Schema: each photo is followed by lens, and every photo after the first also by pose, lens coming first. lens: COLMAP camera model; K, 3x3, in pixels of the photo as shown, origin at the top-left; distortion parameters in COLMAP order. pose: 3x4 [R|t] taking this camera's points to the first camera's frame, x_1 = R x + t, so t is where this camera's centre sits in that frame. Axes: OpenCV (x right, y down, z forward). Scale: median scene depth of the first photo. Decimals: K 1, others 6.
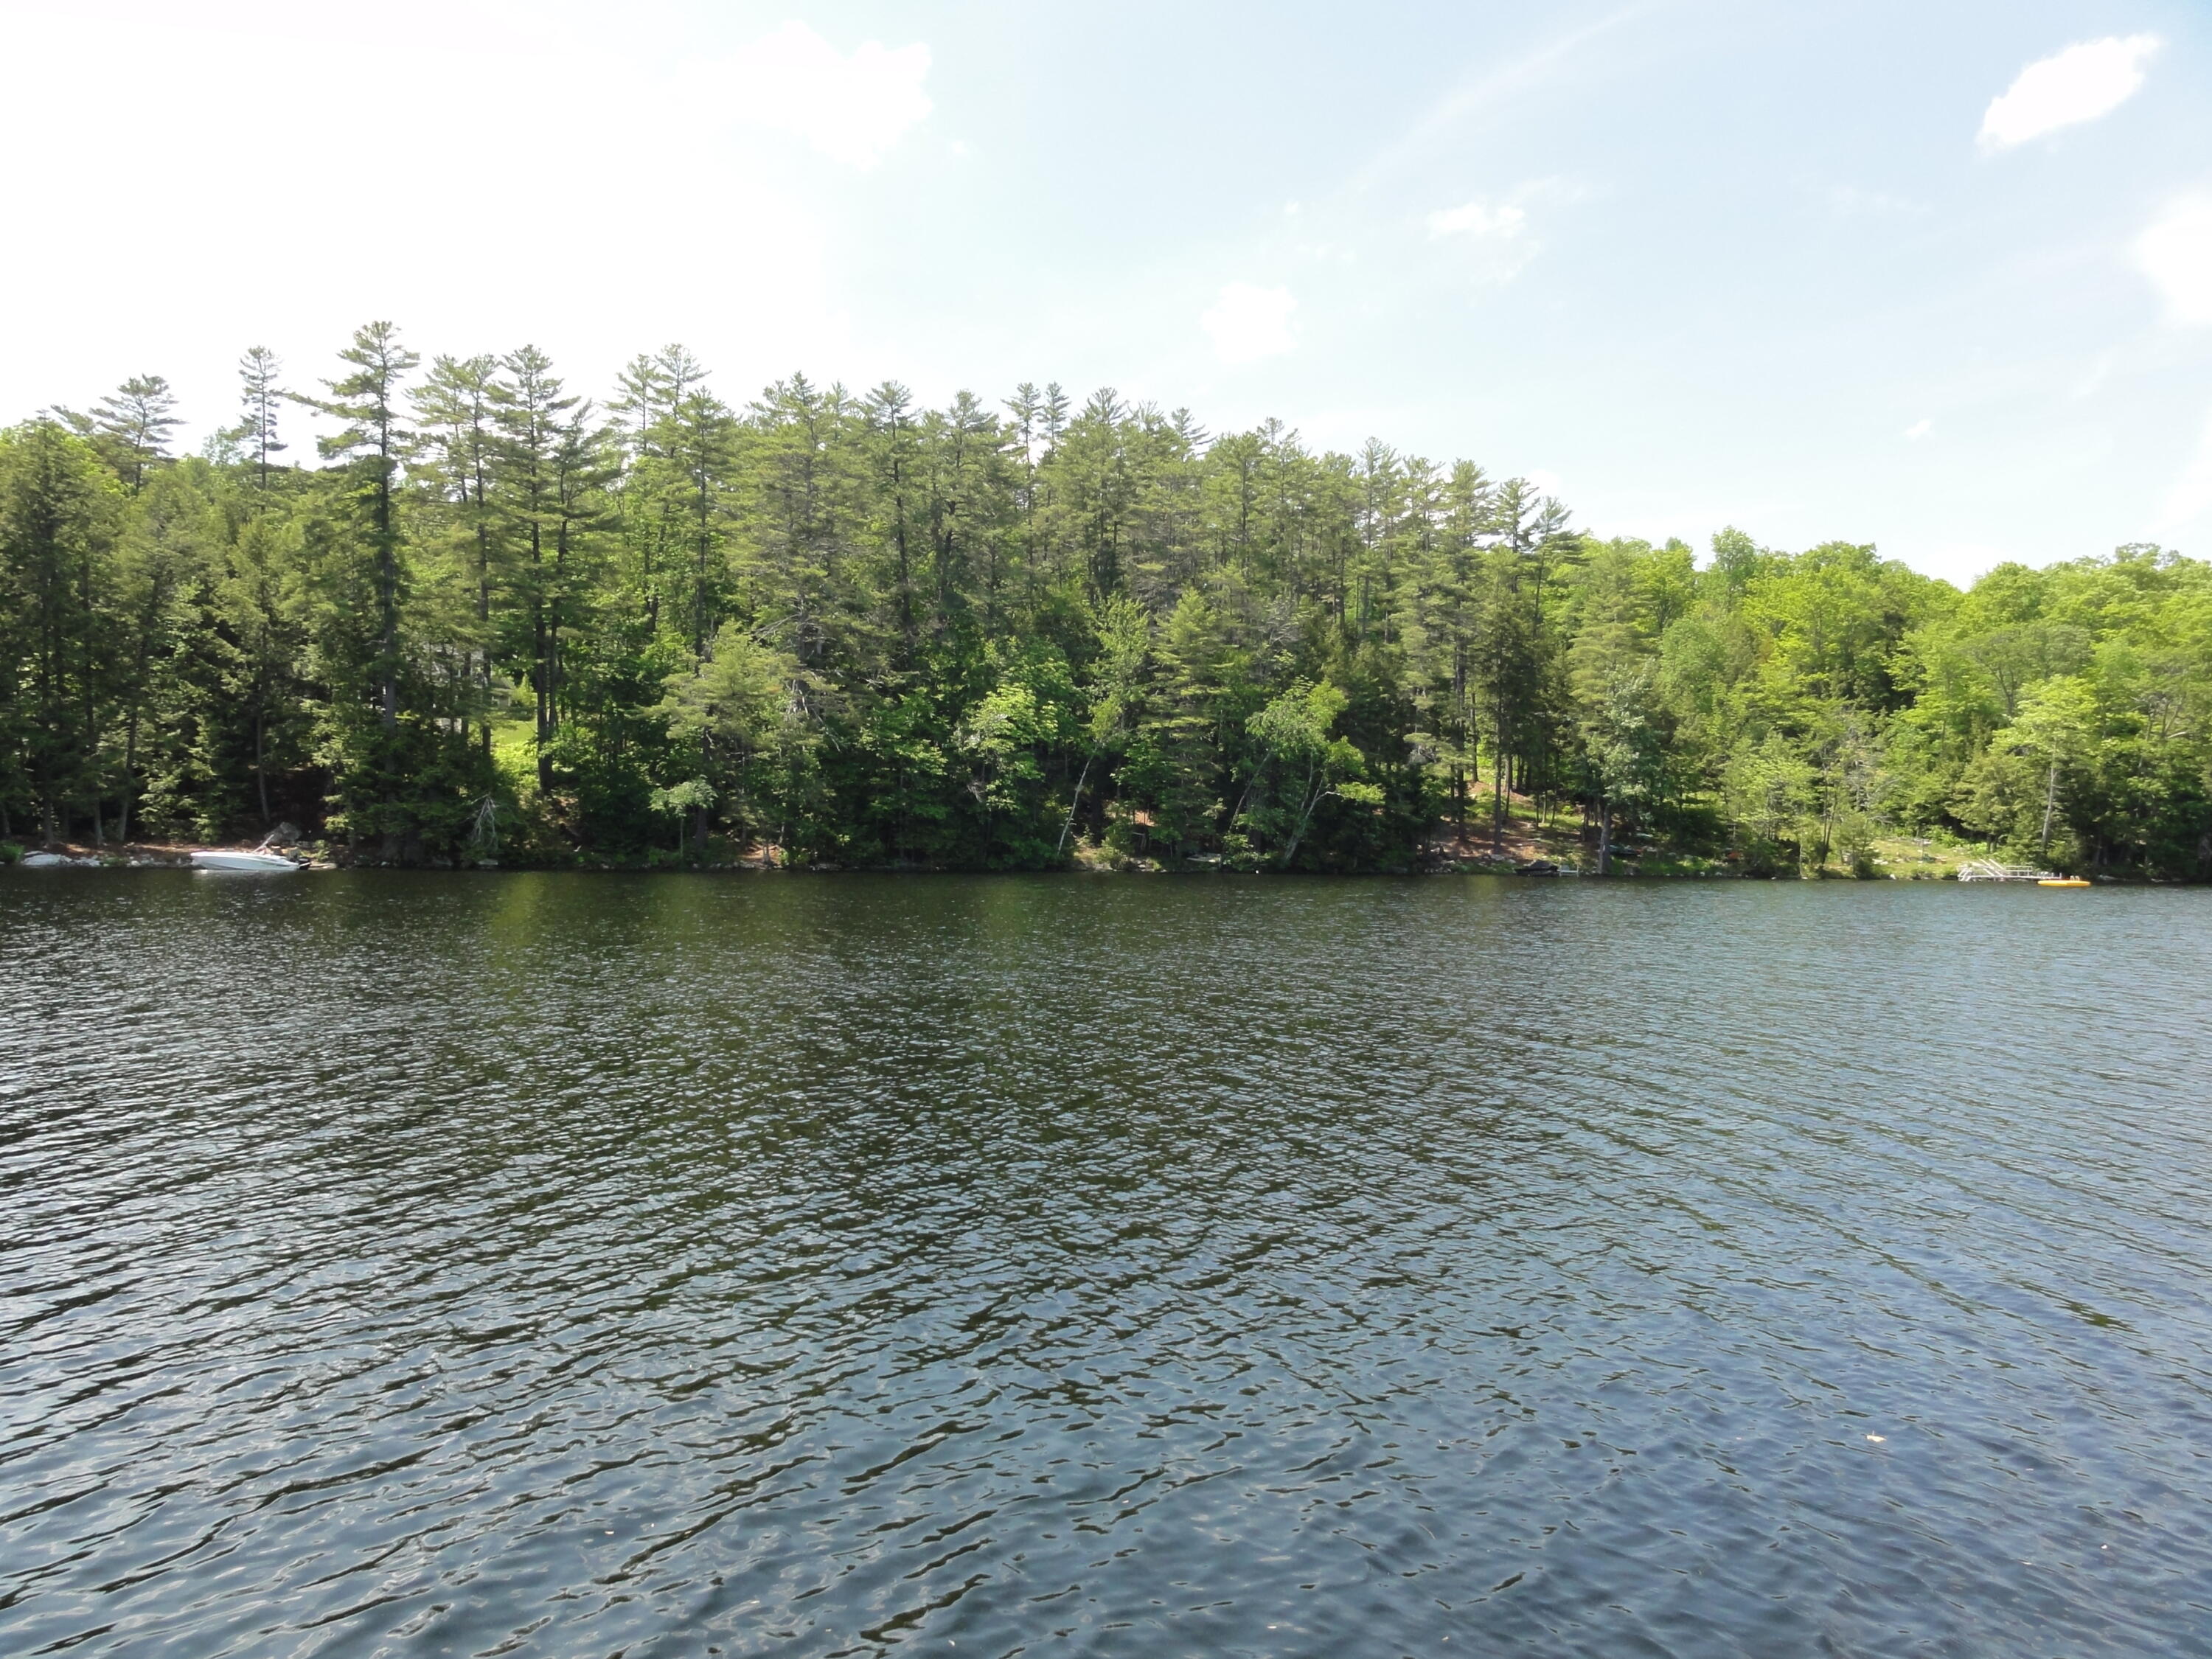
lens RADIAL K [[1538.2, 0, 1099.1], [0, 1538.2, 824.1], [0, 0, 1]] dist [-0.010544, 0.003351]
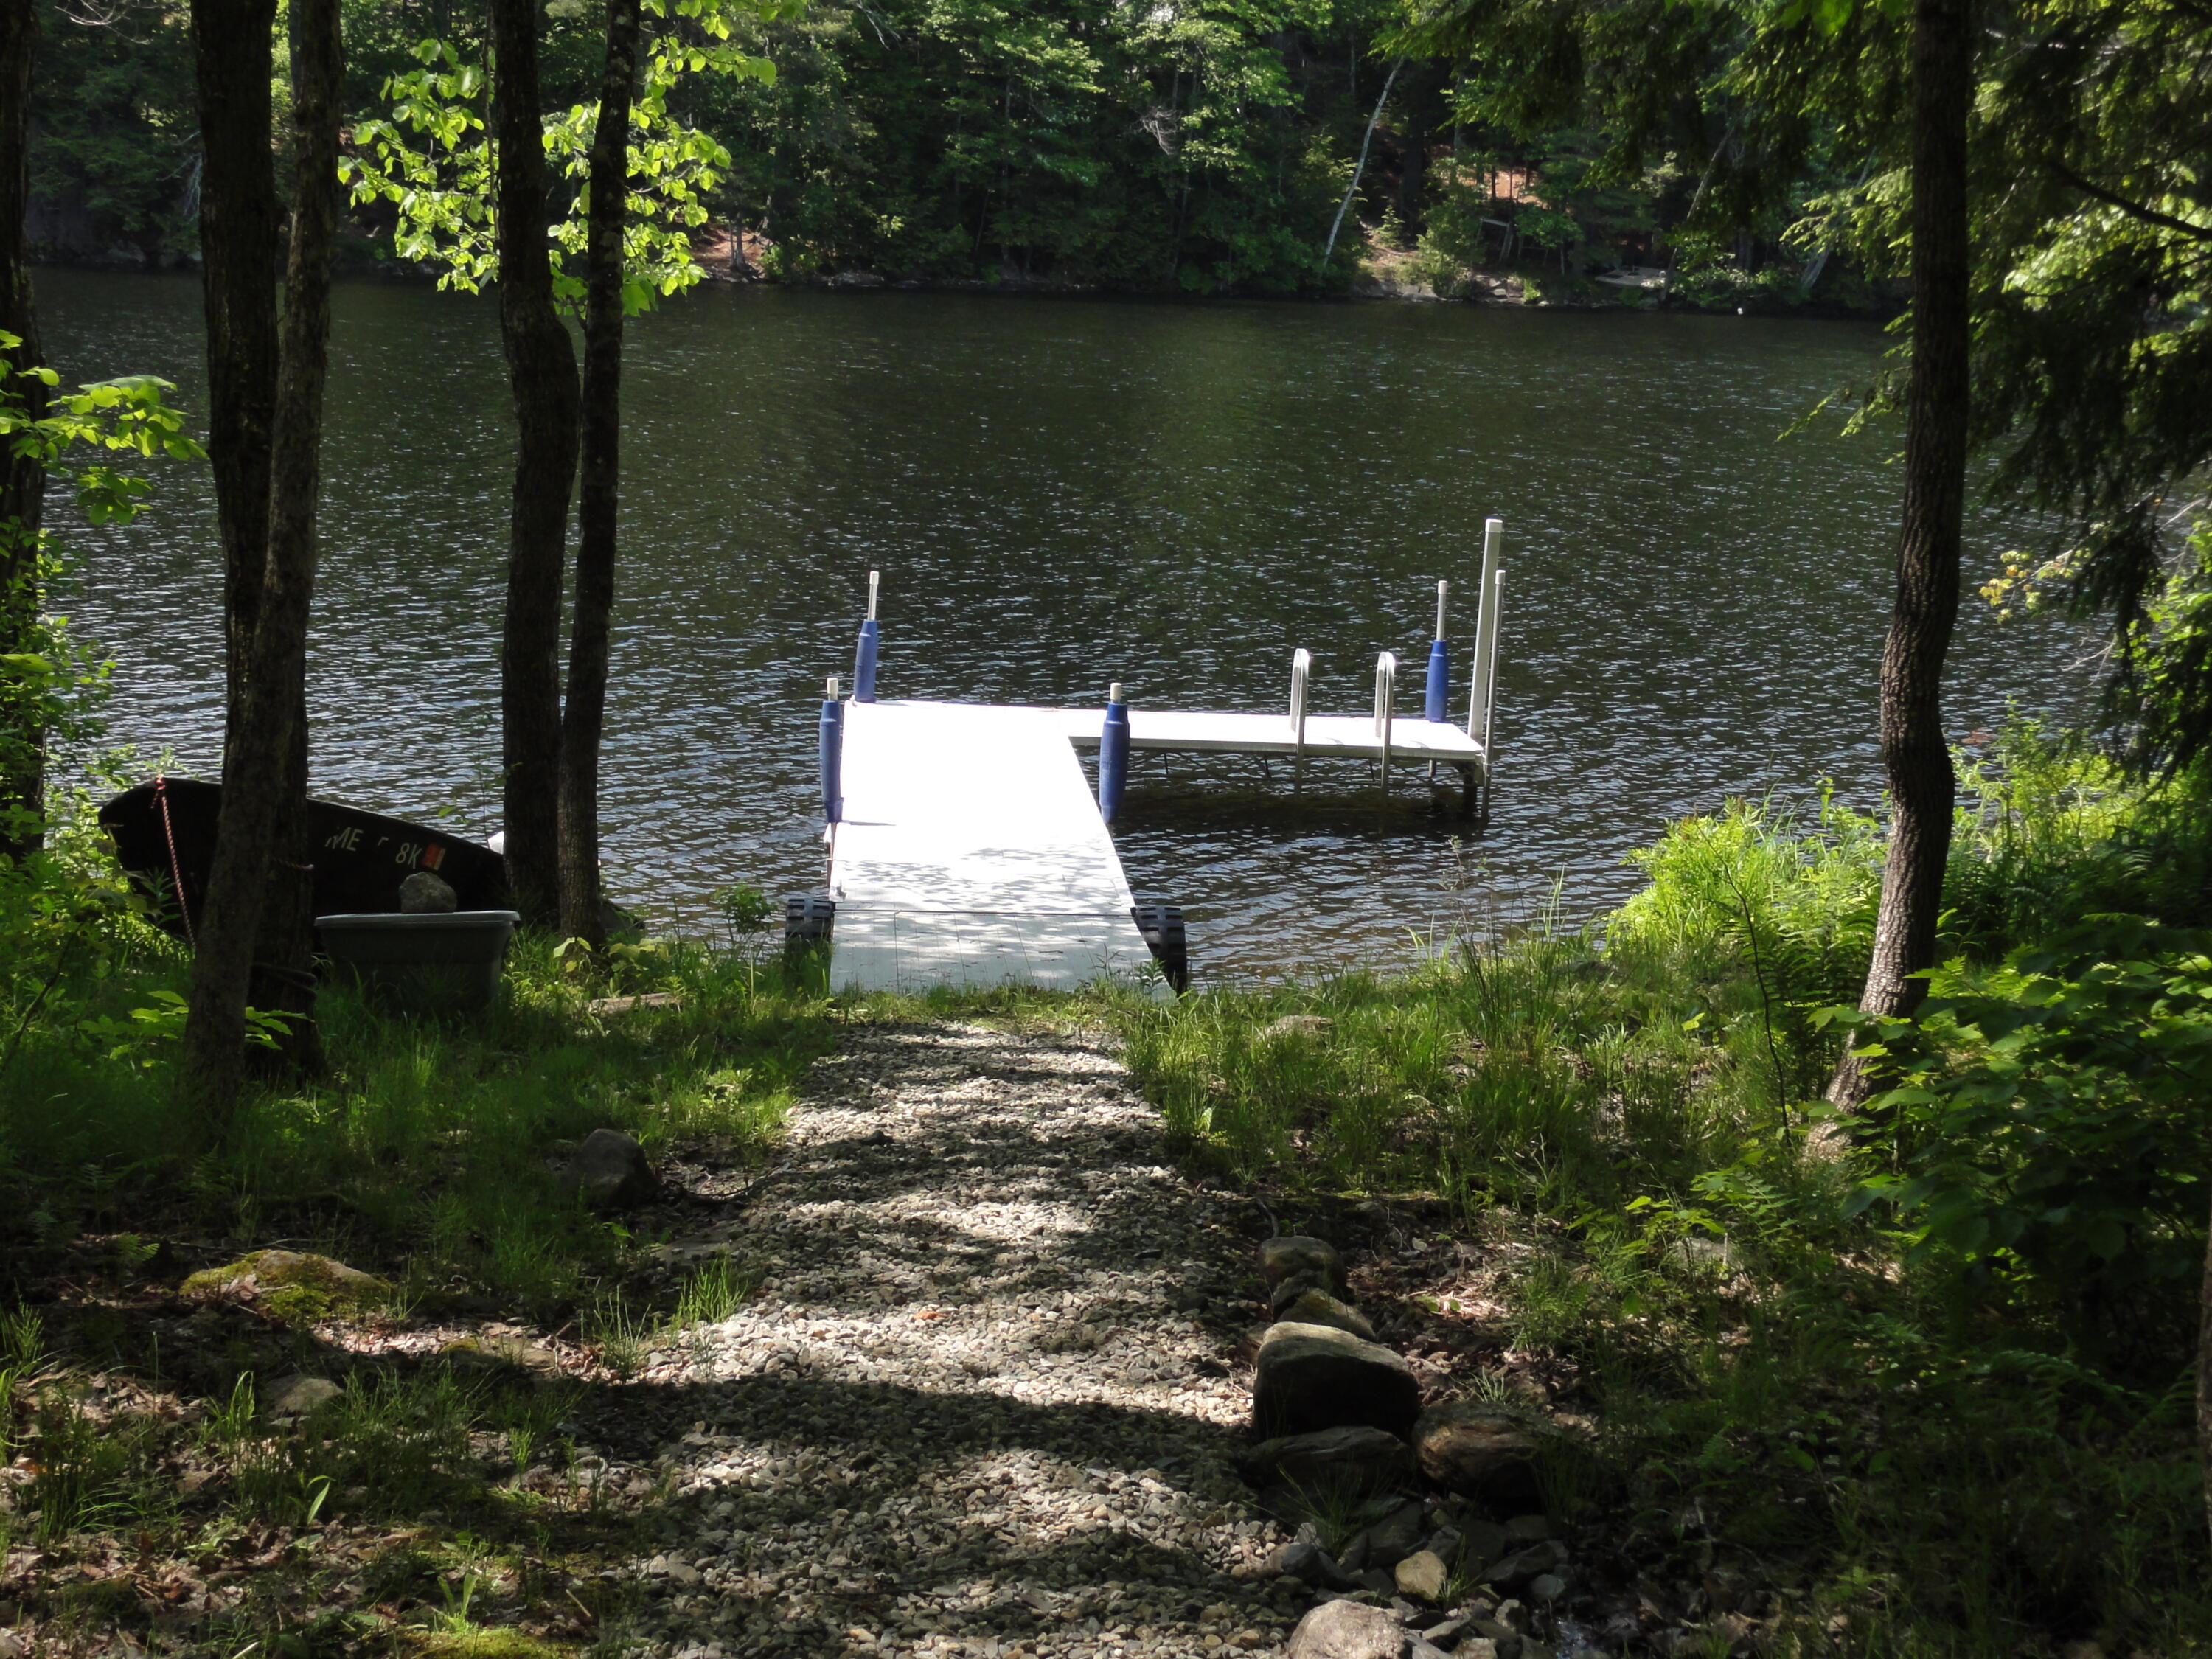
lens RADIAL K [[3684.2, 0, 1108.1], [0, 3684.2, 829.1], [0, 0, 1]] dist [-0.036836, 0.000000]
pose [[0.994448, 0.042460, -0.096280, 0.025131], [-0.023489, 0.981461, 0.190216, -0.024885], [0.102572, -0.186898, 0.977010, -0.180443]]
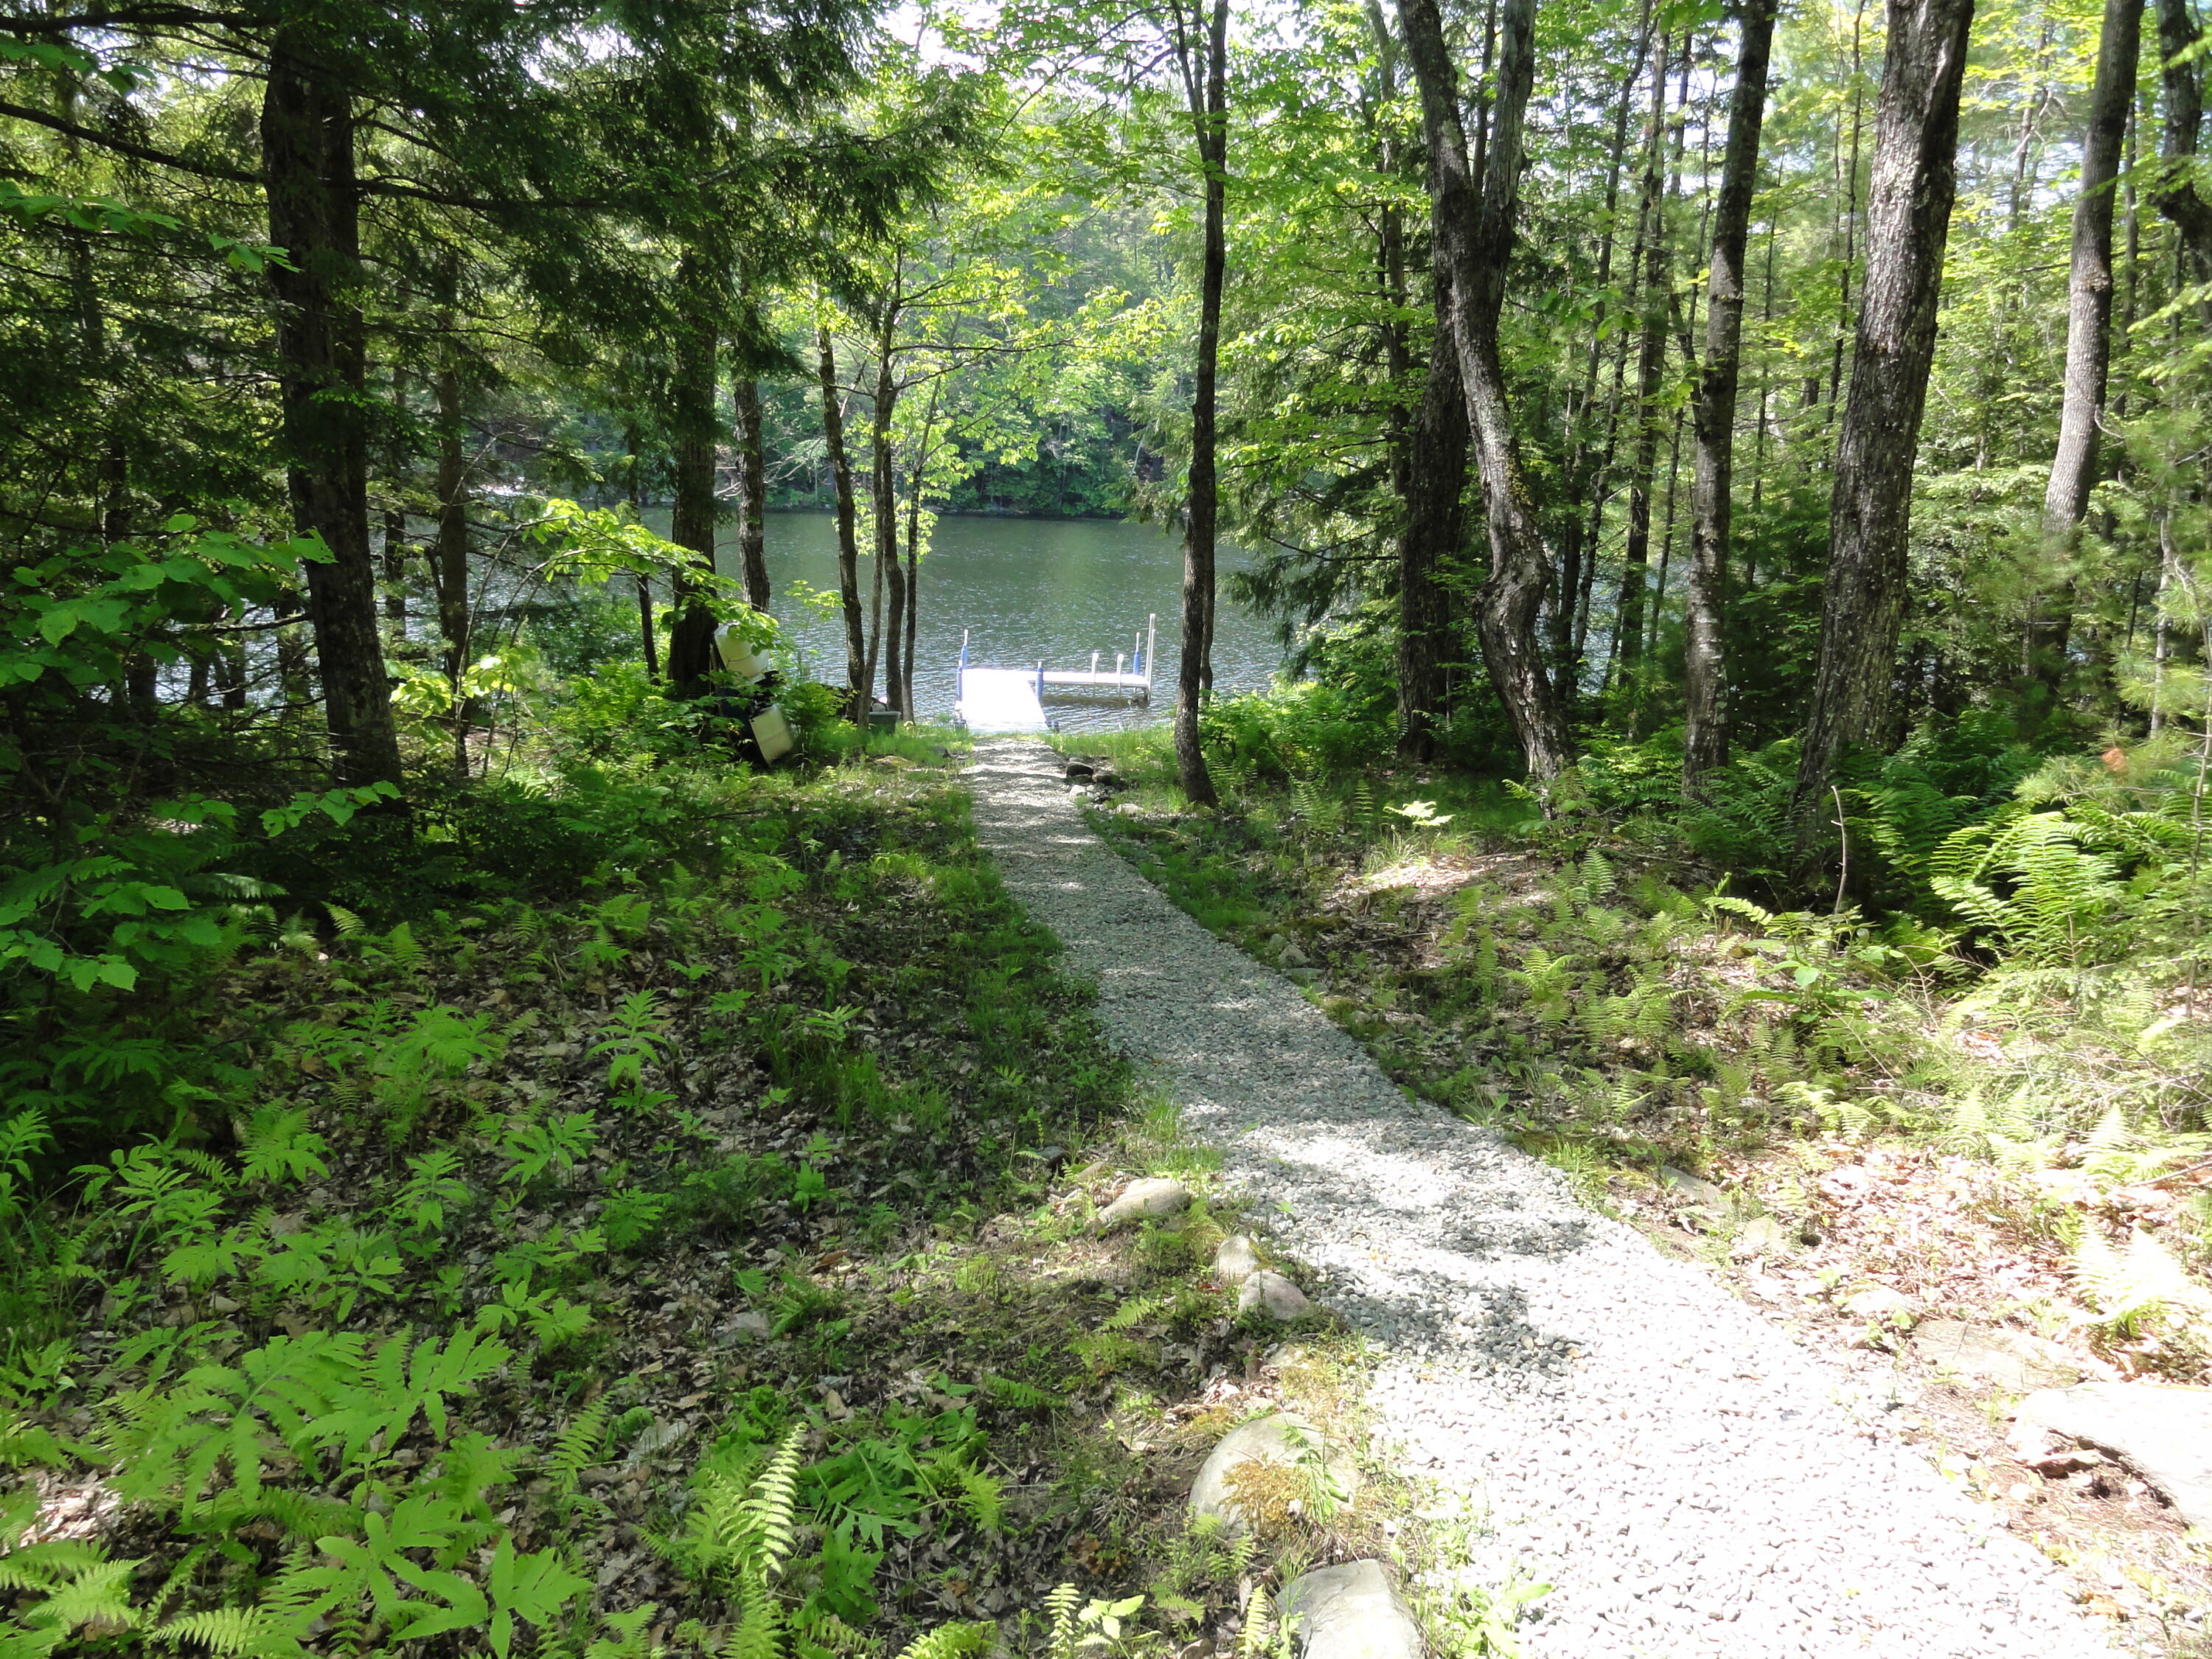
lens RADIAL K [[1538.2, 0, 1098.9], [0, 1538.2, 829.6], [0, 0, 1]] dist [-0.010544, 0.003351]
pose [[0.997686, 0.044512, -0.051387, 0.030648], [-0.030361, 0.968018, 0.249038, -0.032972], [0.060829, -0.246902, 0.967129, -0.242444]]
